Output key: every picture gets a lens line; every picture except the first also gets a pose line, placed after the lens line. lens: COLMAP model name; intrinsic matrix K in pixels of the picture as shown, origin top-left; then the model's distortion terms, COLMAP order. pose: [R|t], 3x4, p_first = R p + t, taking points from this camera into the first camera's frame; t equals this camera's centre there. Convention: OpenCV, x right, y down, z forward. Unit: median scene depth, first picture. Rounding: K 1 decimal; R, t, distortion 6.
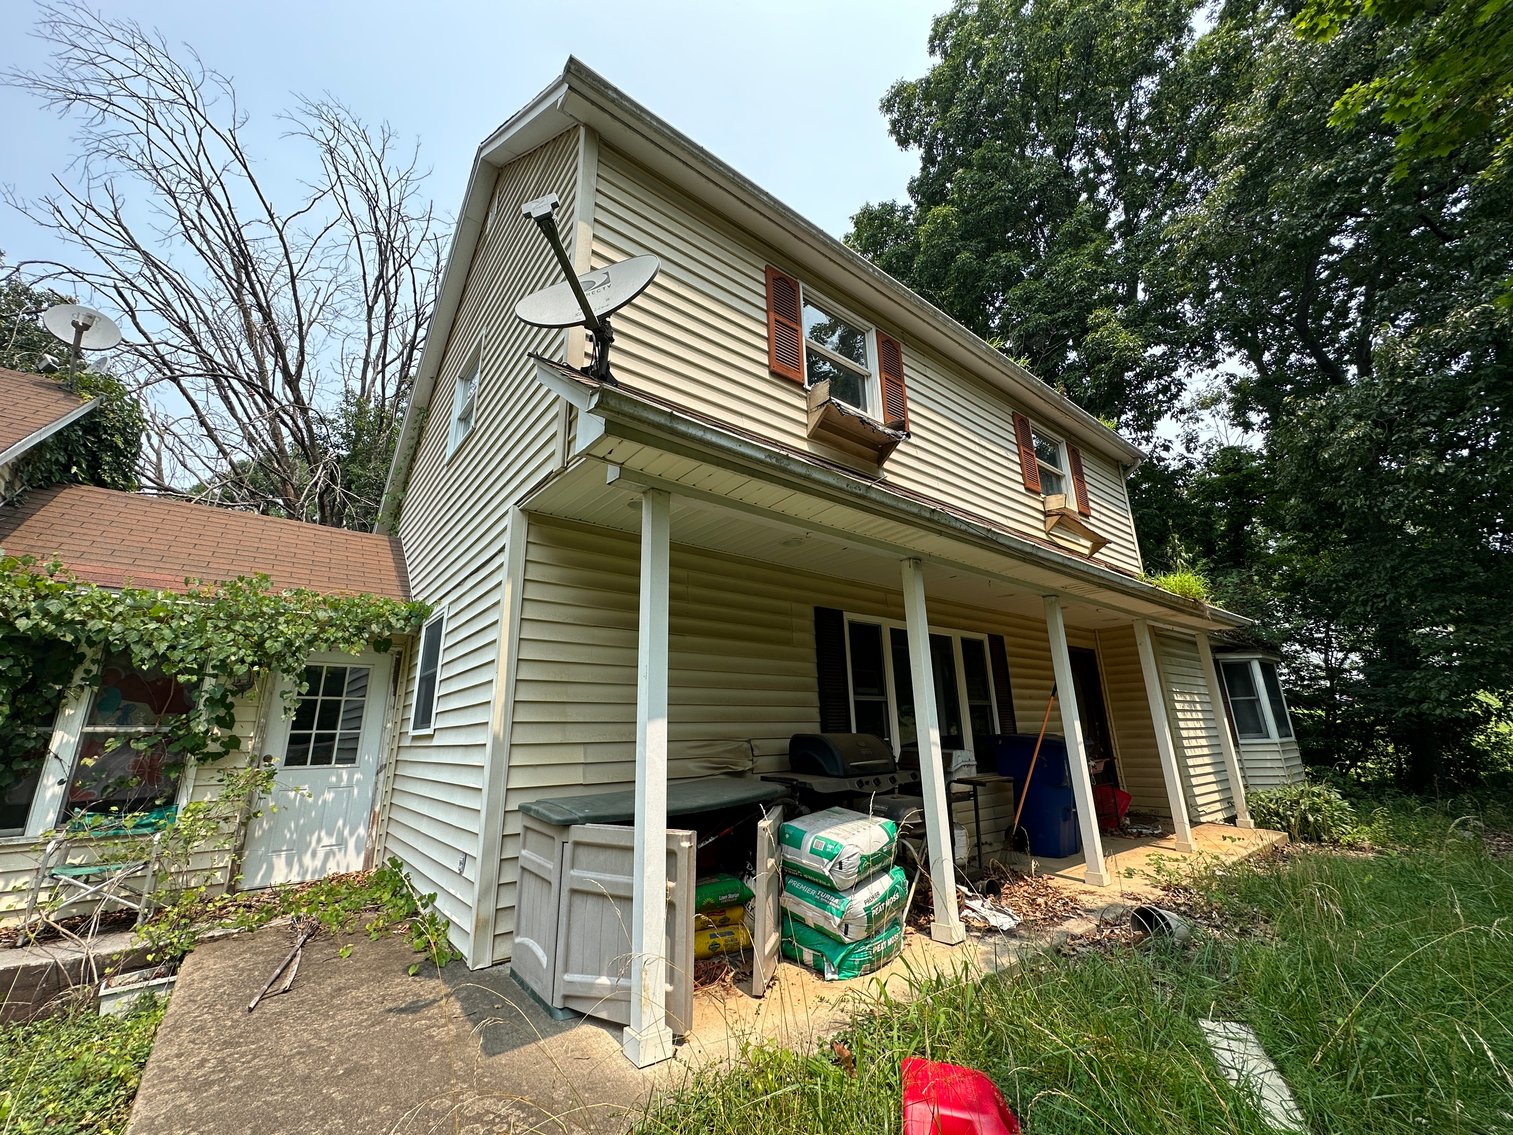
lens RADIAL K [[608.0, 0, 759.3], [0, 608.0, 567.2], [0, 0, 1]] dist [0.002280, 0.000585]
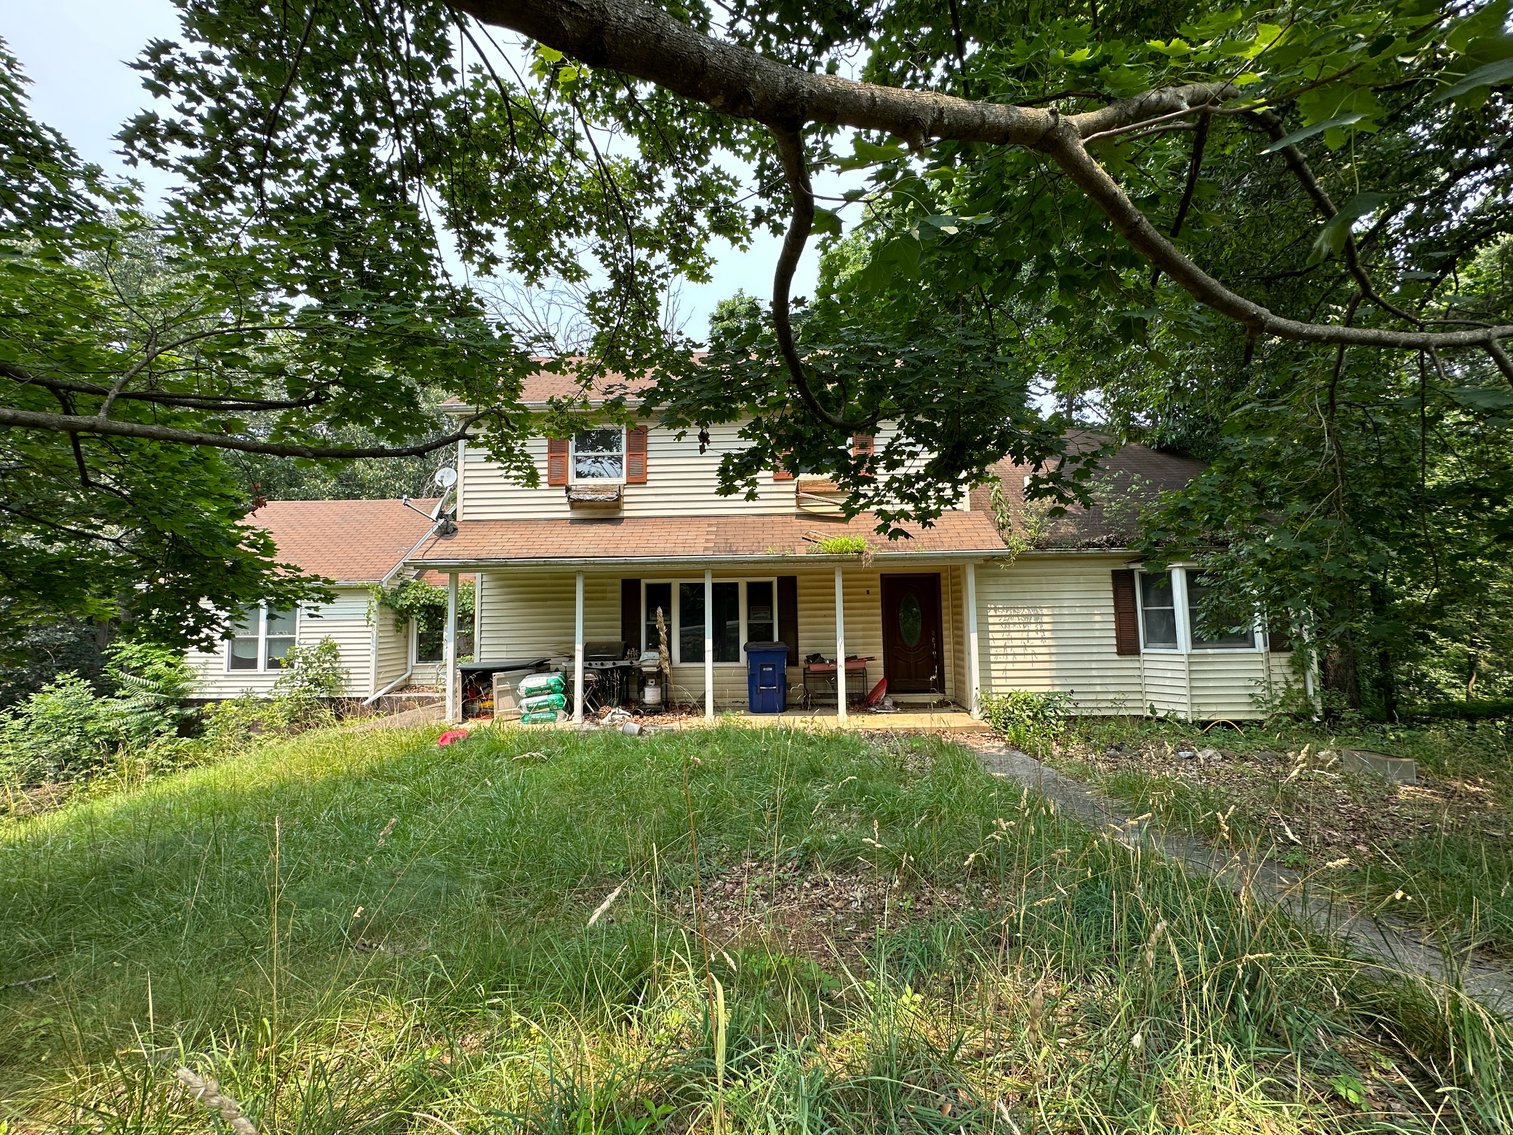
lens RADIAL K [[608.0, 0, 756.9], [0, 608.0, 568.0], [0, 0, 1]] dist [0.002280, 0.000585]
pose [[0.757565, -0.039716, -0.651551, 1.897973], [0.174604, 0.974106, 0.143636, -0.197779], [0.628975, -0.222577, 0.744883, -0.224841]]
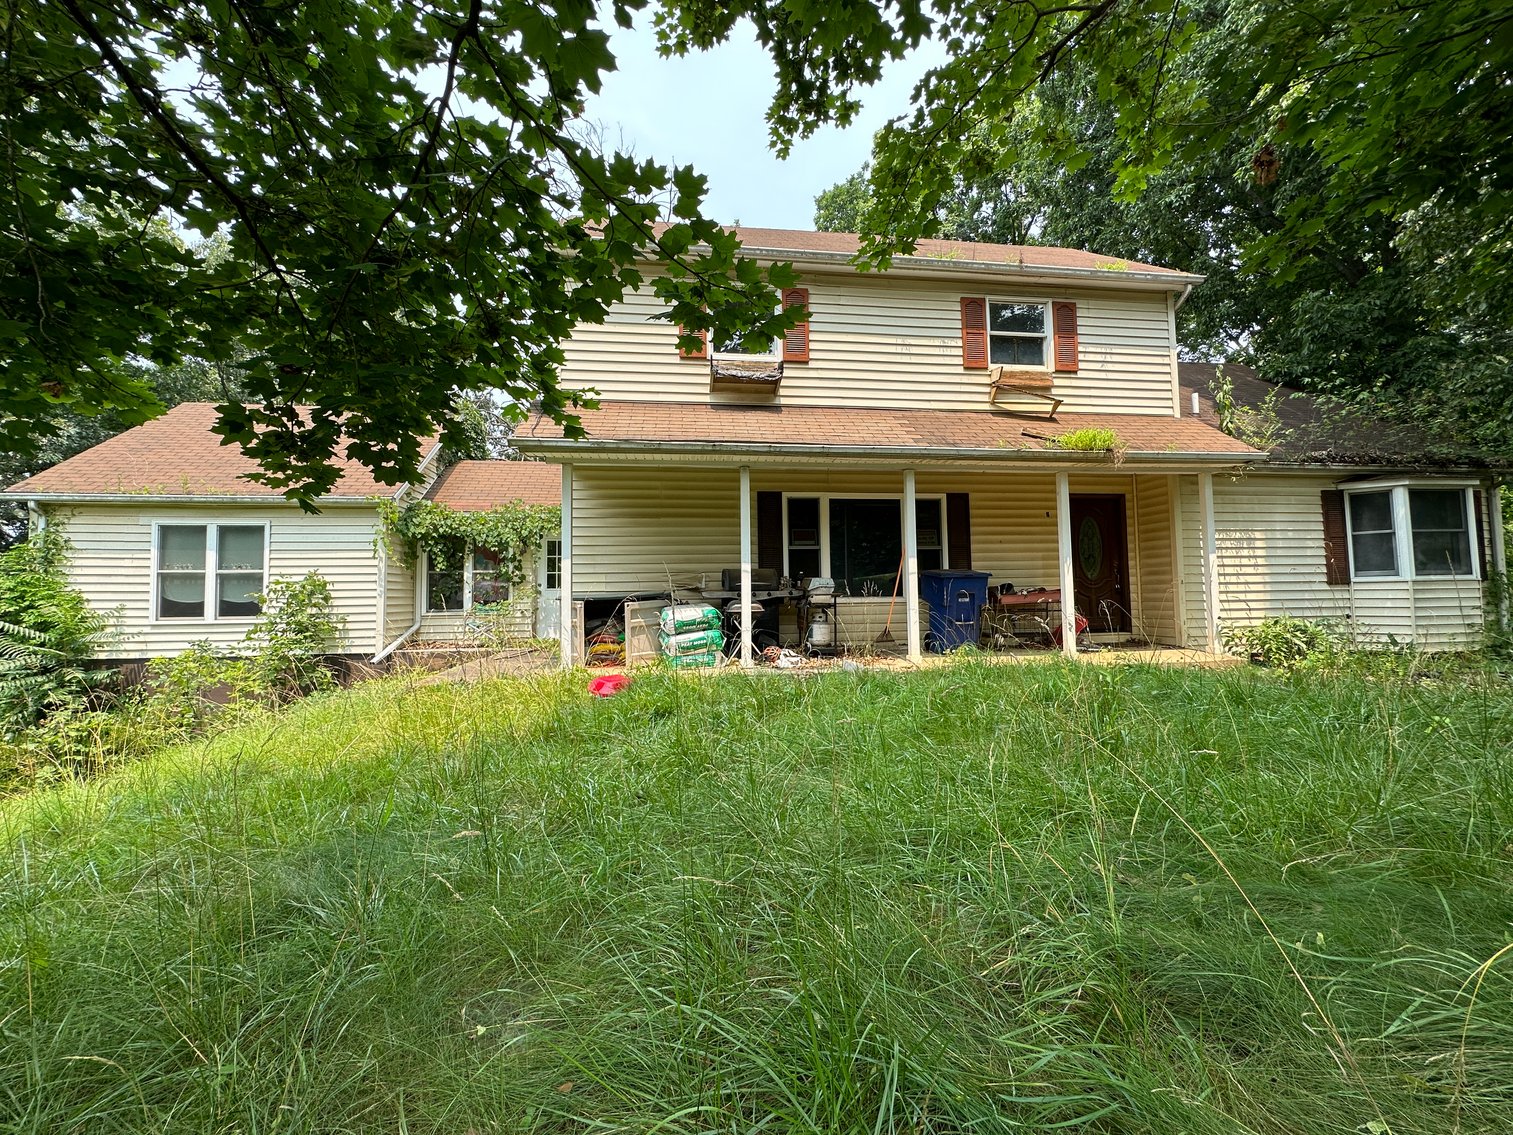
lens RADIAL K [[608.0, 0, 753.1], [0, 608.0, 572.8], [0, 0, 1]] dist [0.002280, 0.000585]
pose [[0.852588, -0.013584, -0.522407, 0.983269], [0.136499, 0.970747, 0.197530, -0.046762], [0.504442, -0.239720, 0.829502, -0.390473]]
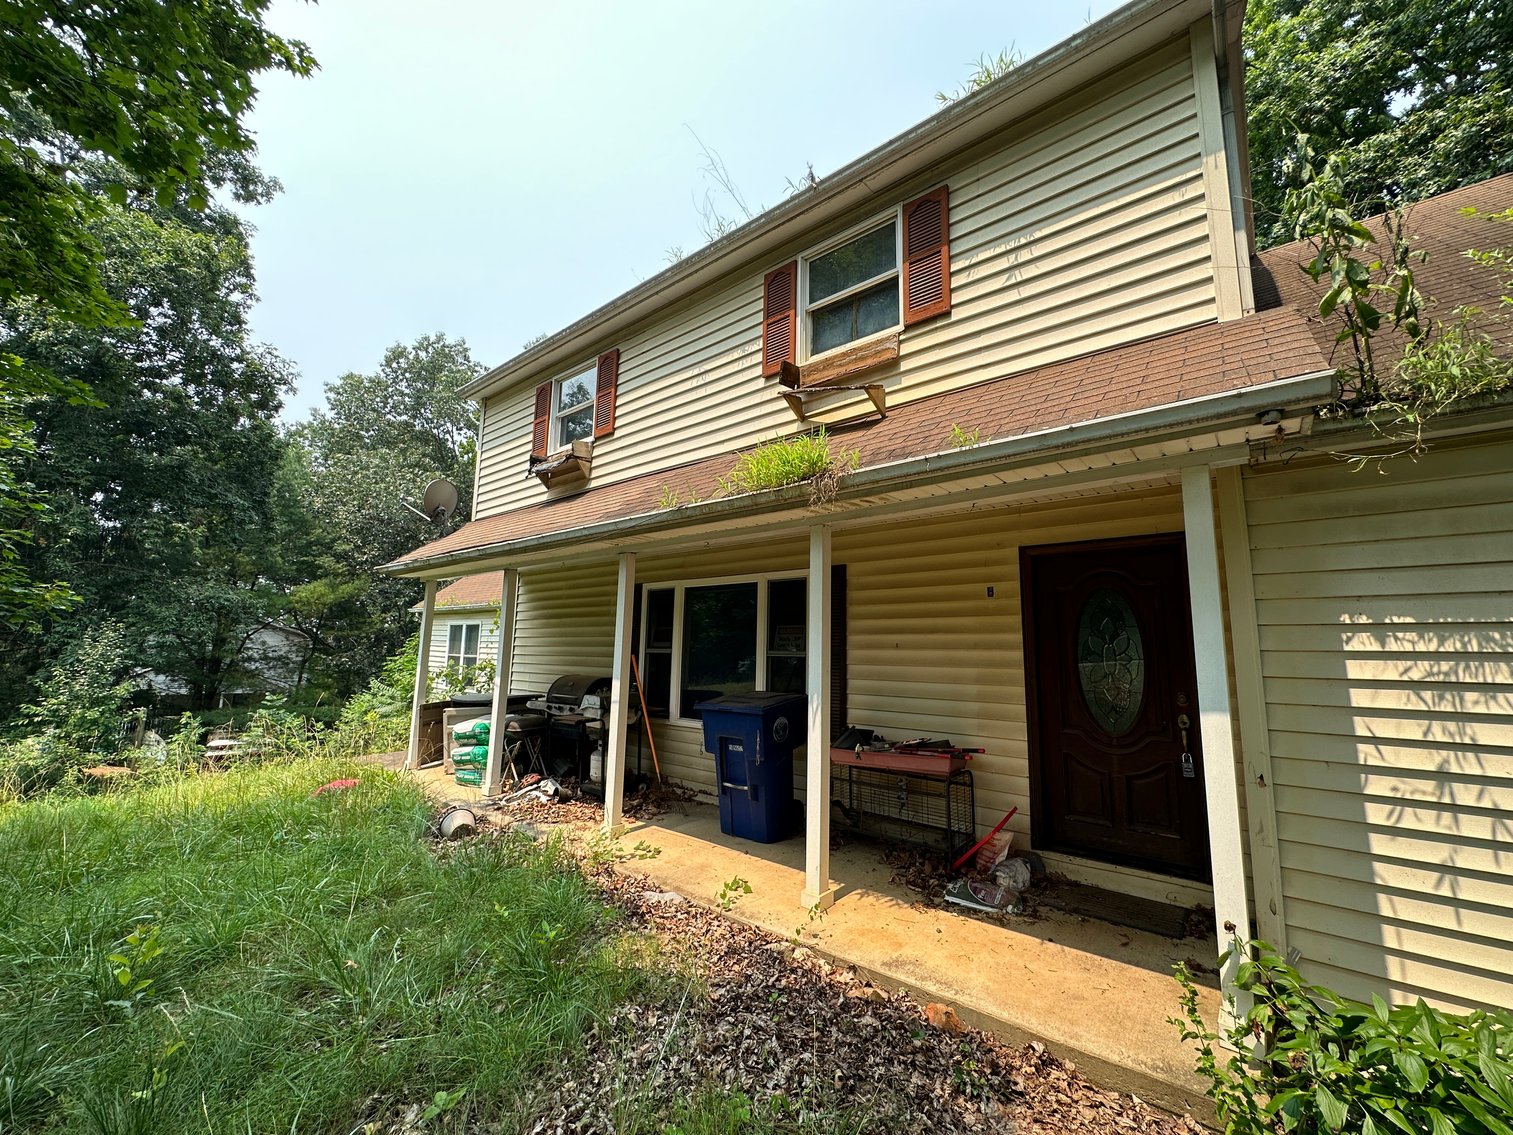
lens RADIAL K [[608.0, 0, 756.6], [0, 608.0, 570.9], [0, 0, 1]] dist [0.002280, 0.000585]
pose [[0.186829, -0.107852, -0.976454, 1.619090], [0.240944, 0.968627, -0.060887, 0.205606], [0.952387, -0.223895, 0.206954, 1.095257]]
